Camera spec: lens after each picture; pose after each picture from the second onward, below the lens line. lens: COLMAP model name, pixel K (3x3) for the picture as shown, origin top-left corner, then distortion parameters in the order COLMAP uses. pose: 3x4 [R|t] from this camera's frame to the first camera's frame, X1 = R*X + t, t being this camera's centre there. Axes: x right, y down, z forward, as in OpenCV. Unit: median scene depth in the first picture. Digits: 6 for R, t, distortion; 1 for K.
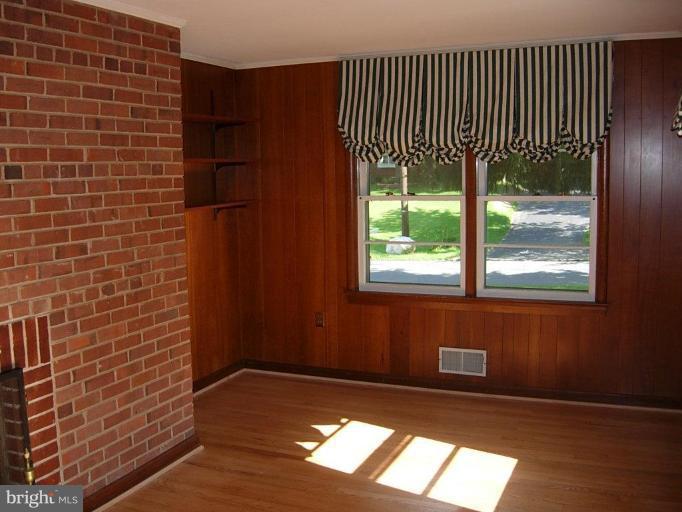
lens RADIAL K [[731.2, 0, 333.7], [0, 731.2, 256.6], [0, 0, 1]] dist [-0.177224, 0.103151]
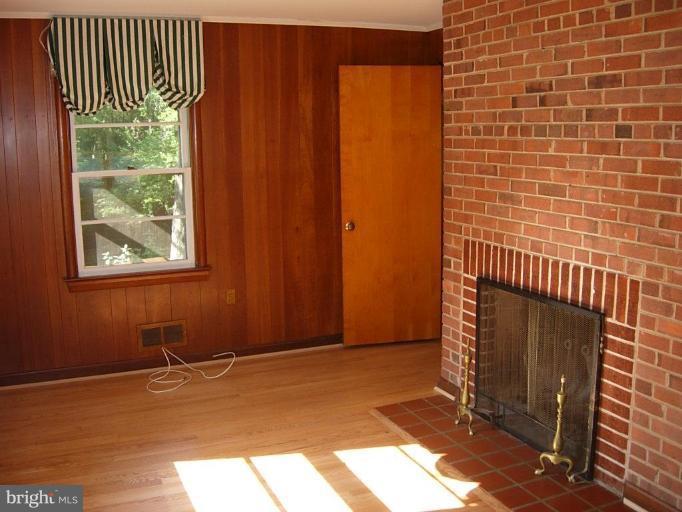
lens RADIAL K [[731.2, 0, 333.7], [0, 731.2, 256.6], [0, 0, 1]] dist [-0.177224, 0.103151]
pose [[-0.682750, 0.148825, -0.715334, 0.573587], [-0.061938, 0.963723, 0.259619, -0.175851], [0.728022, 0.221561, -0.648764, 1.330710]]
